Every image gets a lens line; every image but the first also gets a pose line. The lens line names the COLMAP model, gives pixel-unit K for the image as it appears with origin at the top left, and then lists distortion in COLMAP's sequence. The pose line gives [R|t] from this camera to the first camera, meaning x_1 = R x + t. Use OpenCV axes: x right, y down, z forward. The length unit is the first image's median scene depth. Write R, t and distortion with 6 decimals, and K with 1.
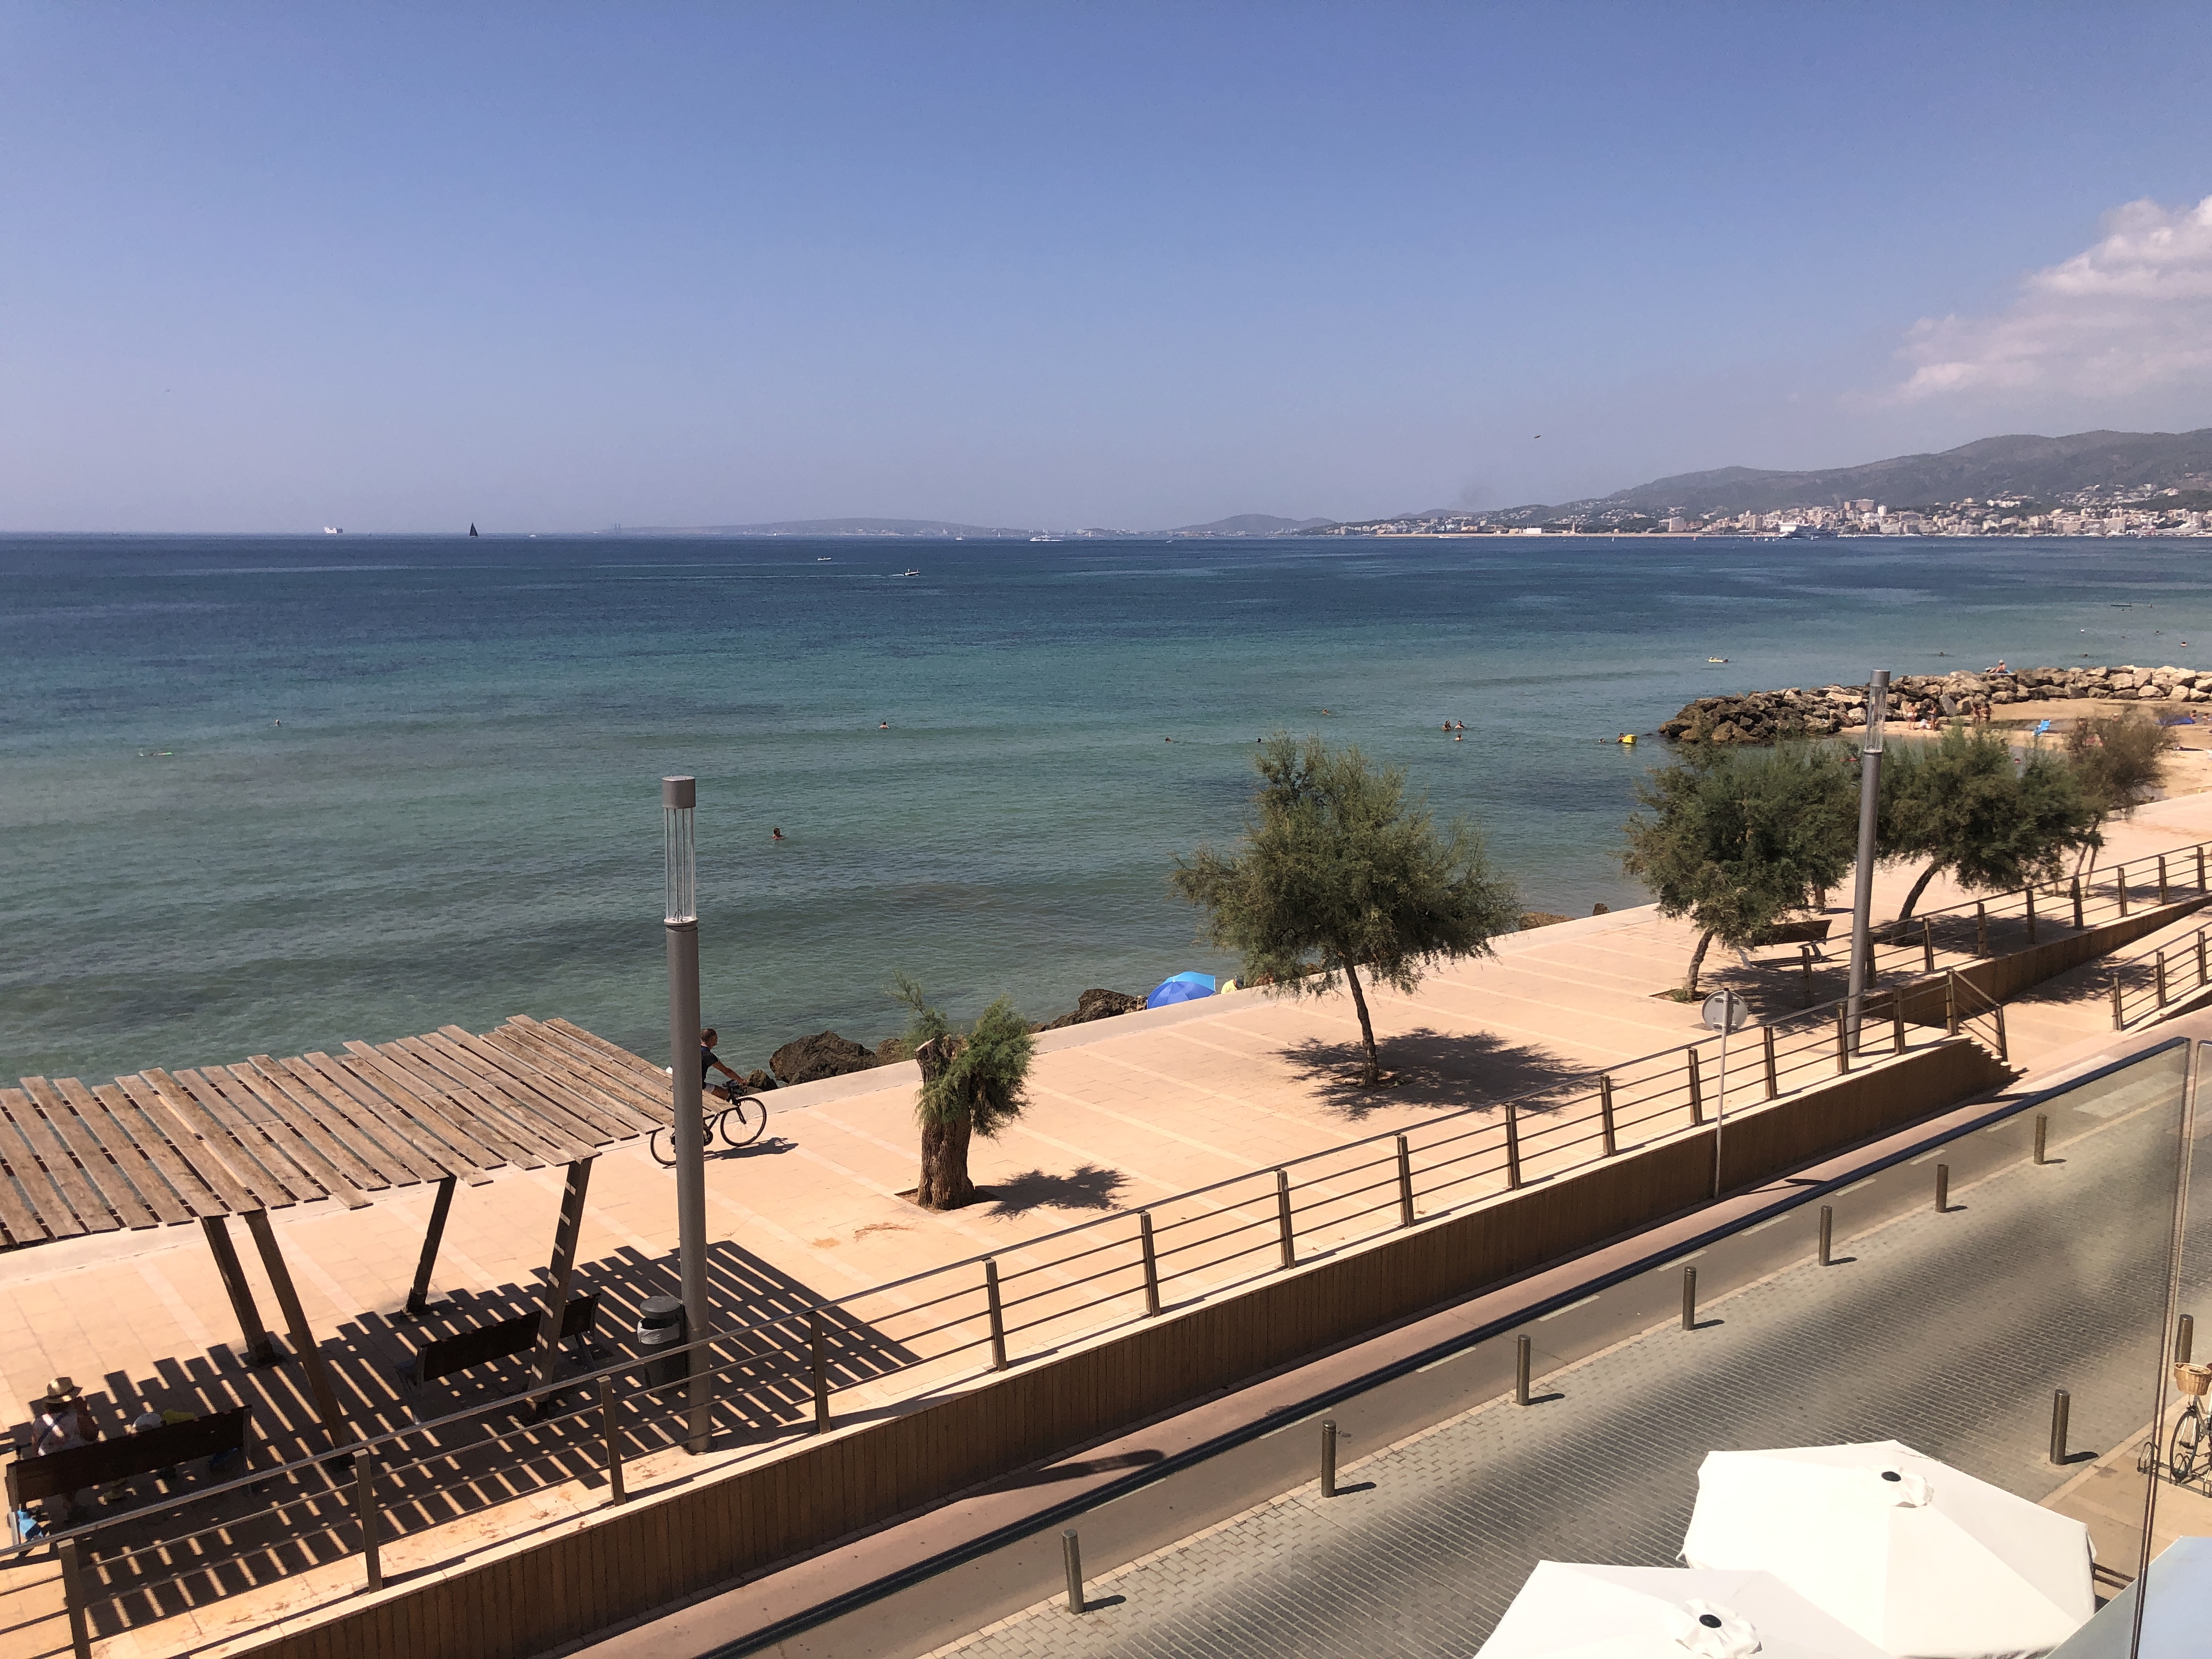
lens RADIAL K [[1811.9, 0, 1093.4], [0, 1811.9, 825.3], [0, 0, 1]] dist [0.016771, -0.009763]
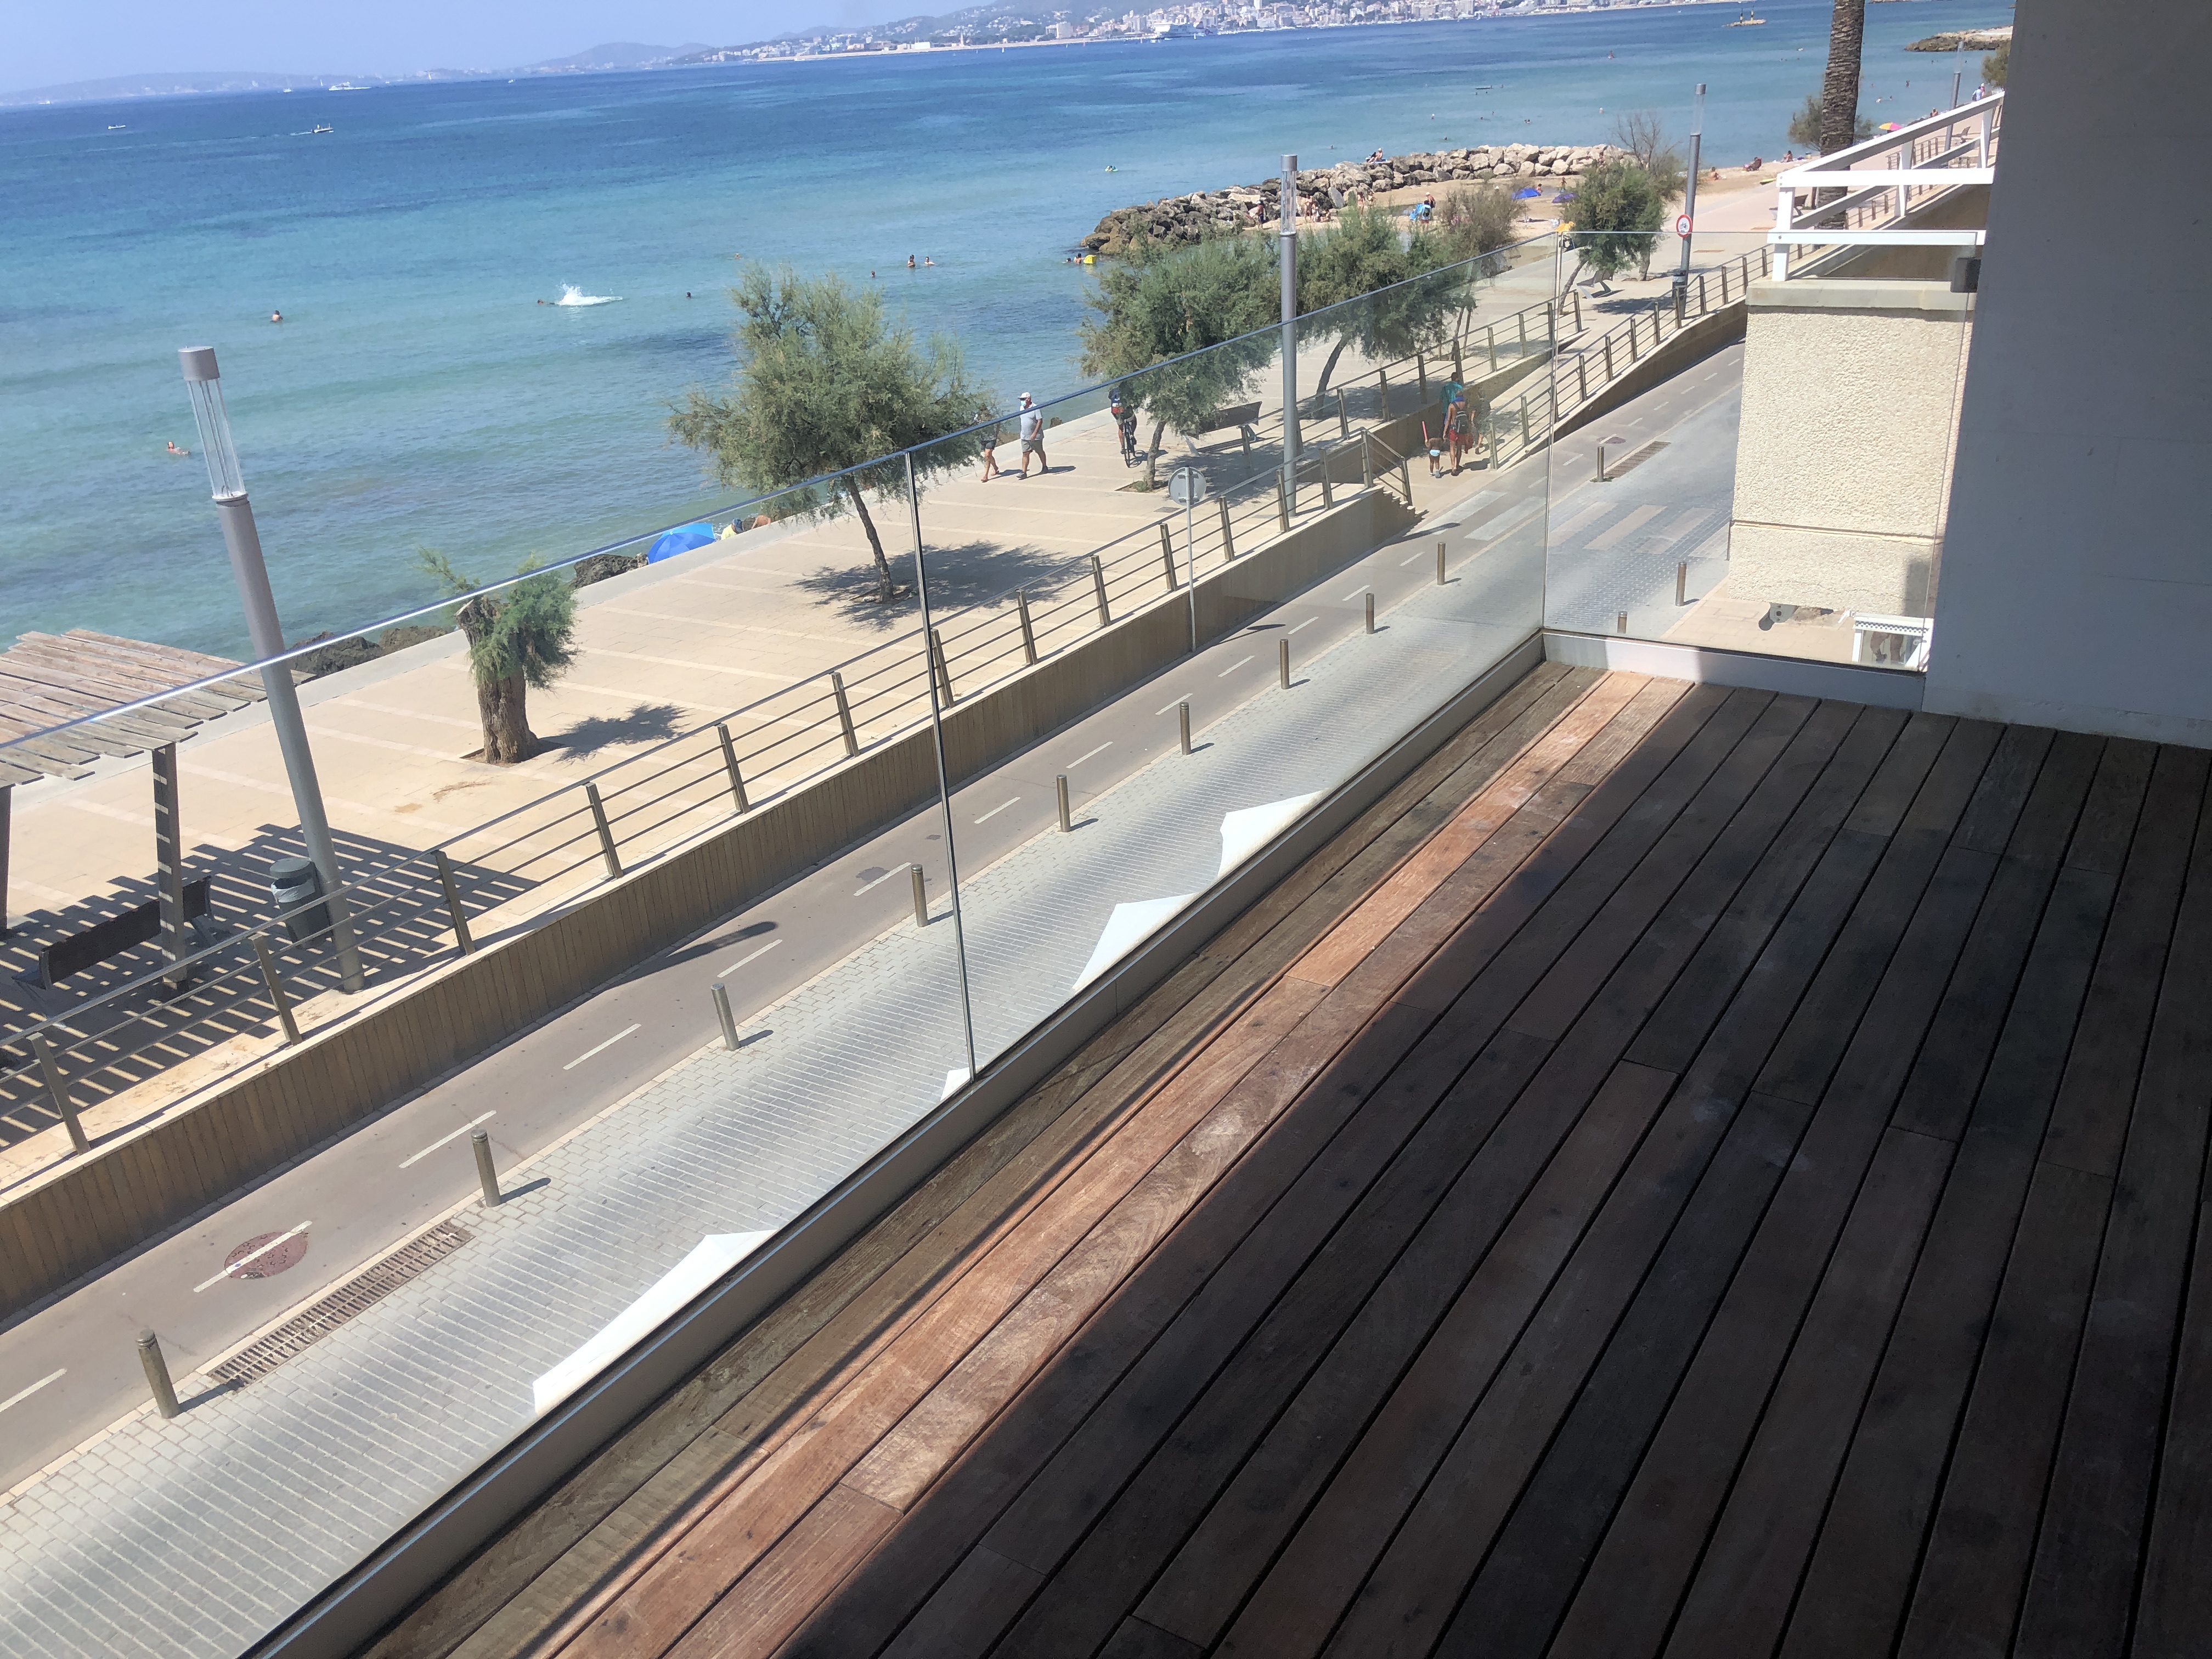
lens RADIAL K [[1810.2, 0, 1095.4], [0, 1810.2, 822.6], [0, 0, 1]] dist [0.031552, -0.040997]
pose [[0.947045, -0.173791, 0.270005, -0.059892], [0.104893, 0.962182, 0.251403, 0.018407], [-0.303485, -0.209769, 0.929459, -0.094146]]
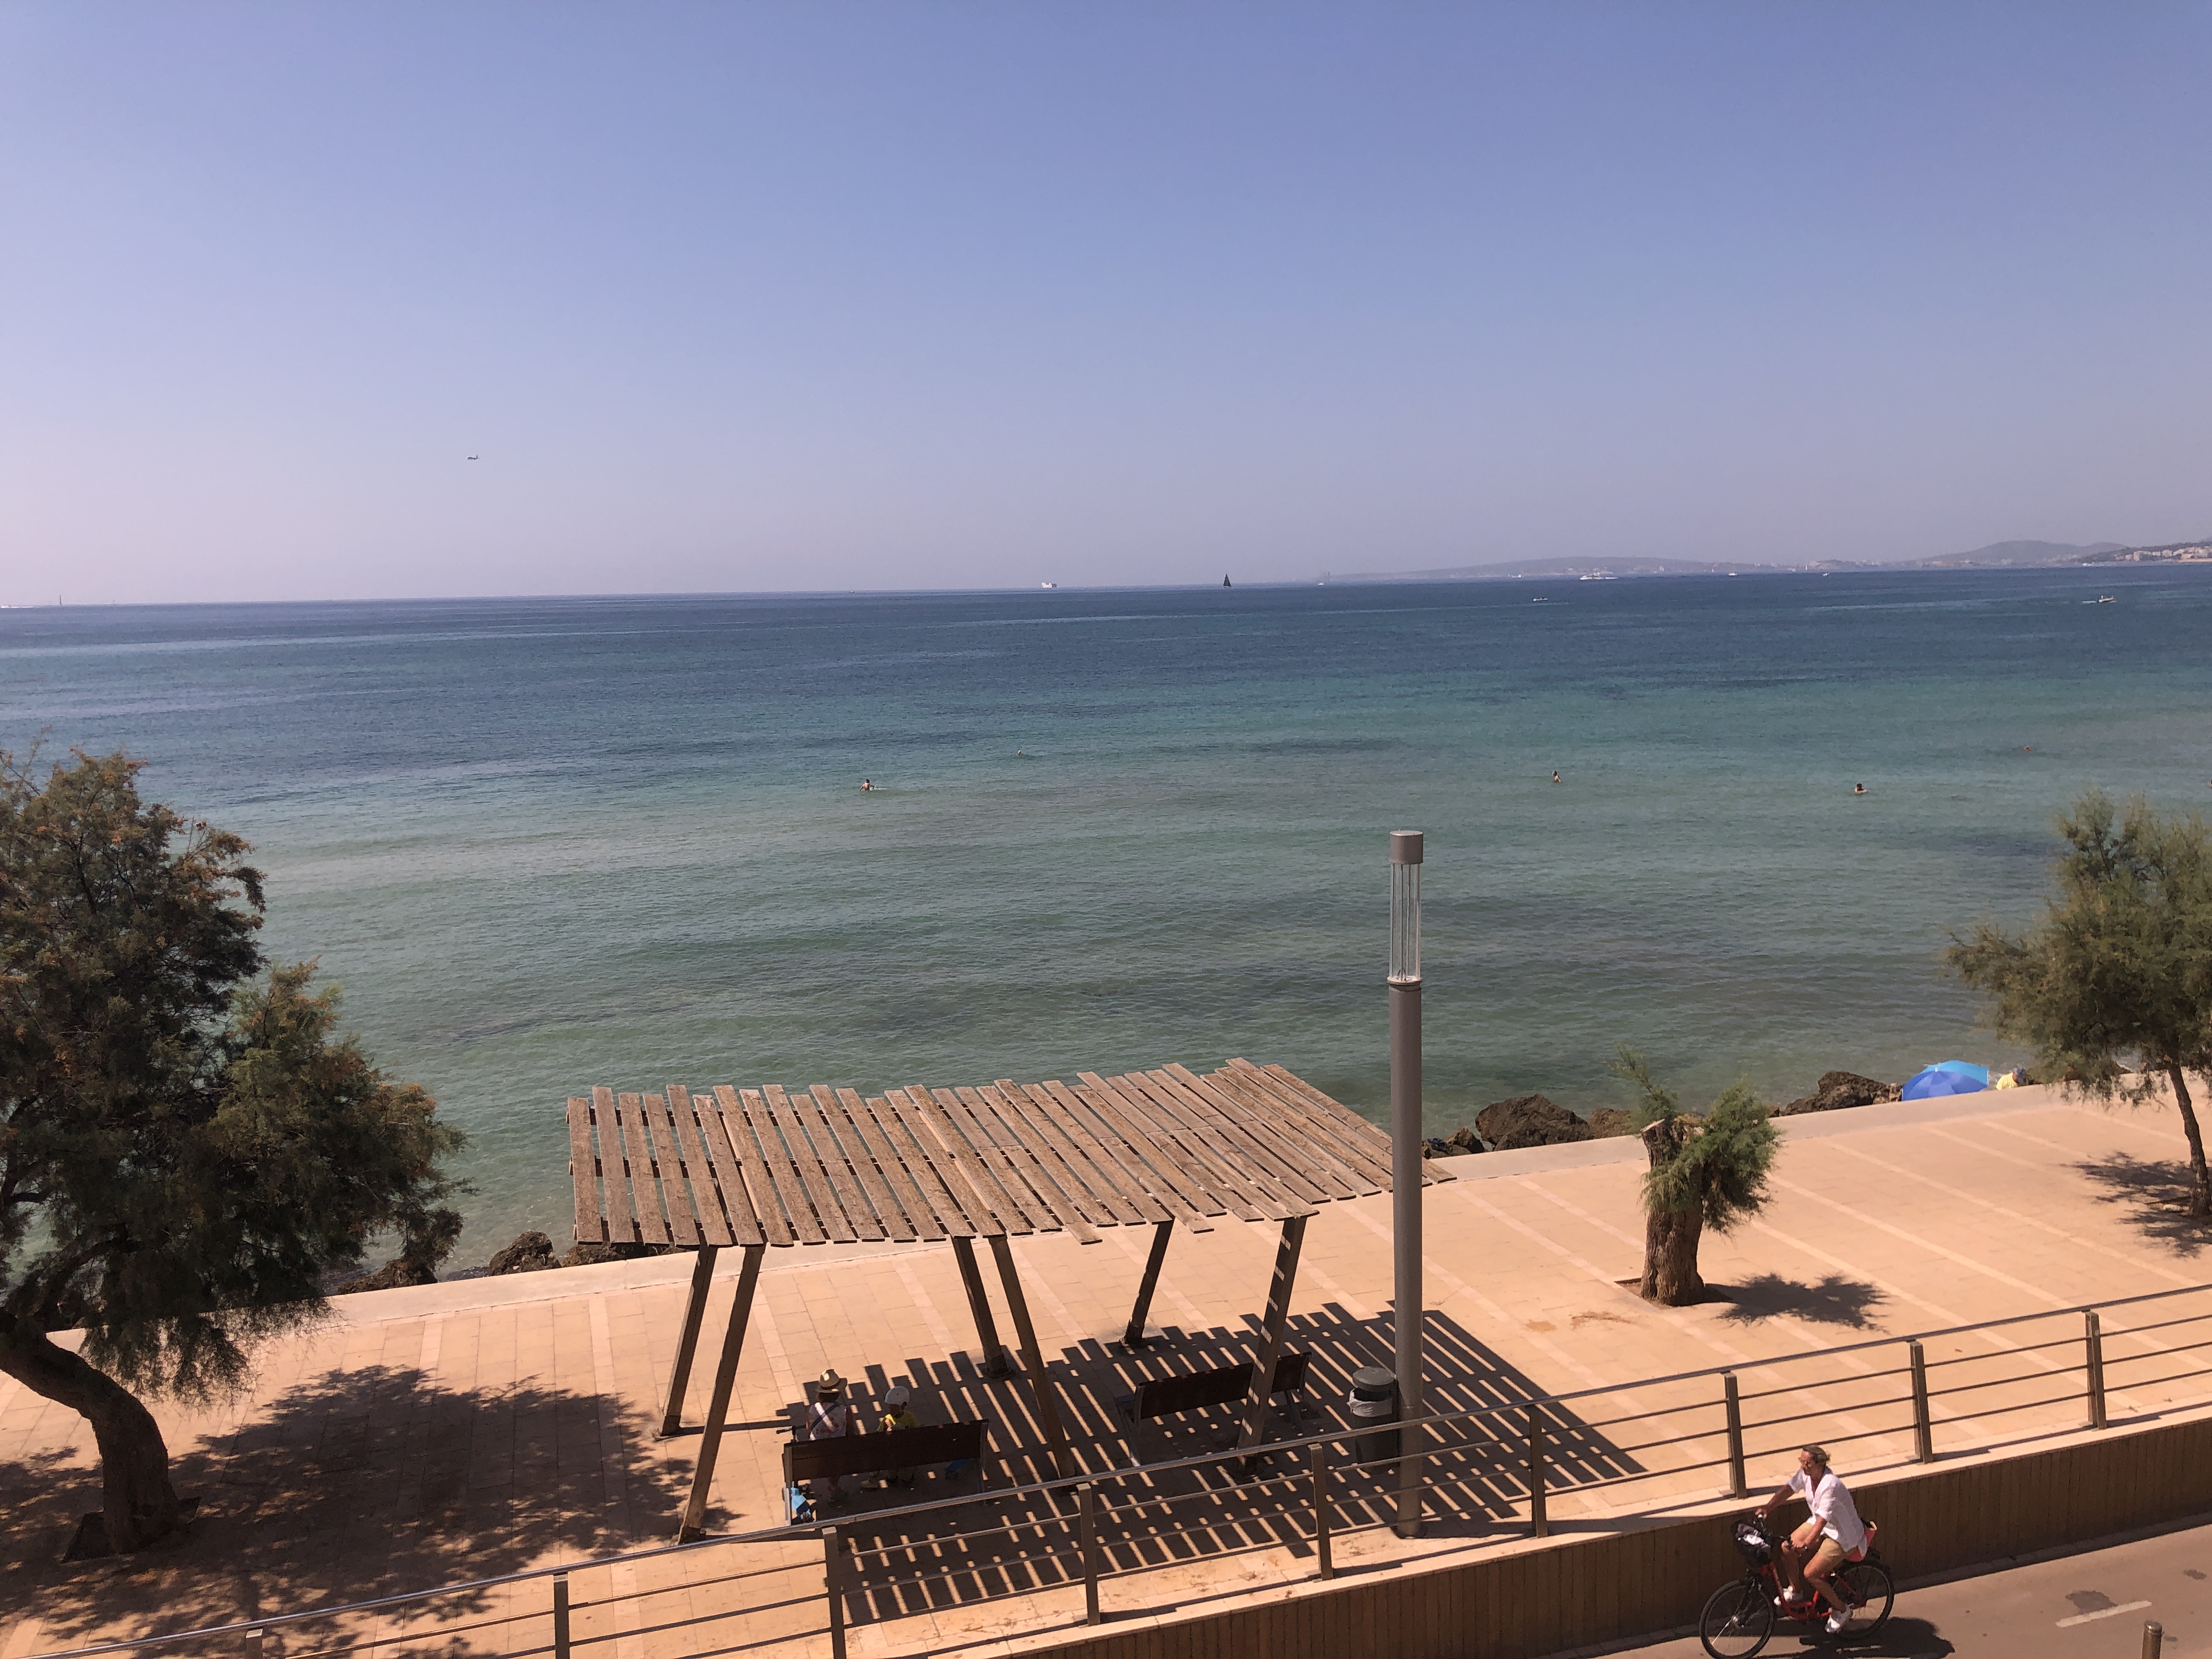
lens RADIAL K [[1811.3, 0, 1106.0], [0, 1811.3, 829.5], [0, 0, 1]] dist [0.036731, -0.062124]
pose [[0.930305, 0.027862, -0.365728, -0.019870], [-0.036424, 0.999200, -0.016530, -0.004419], [0.364975, 0.028699, 0.930575, 0.031306]]
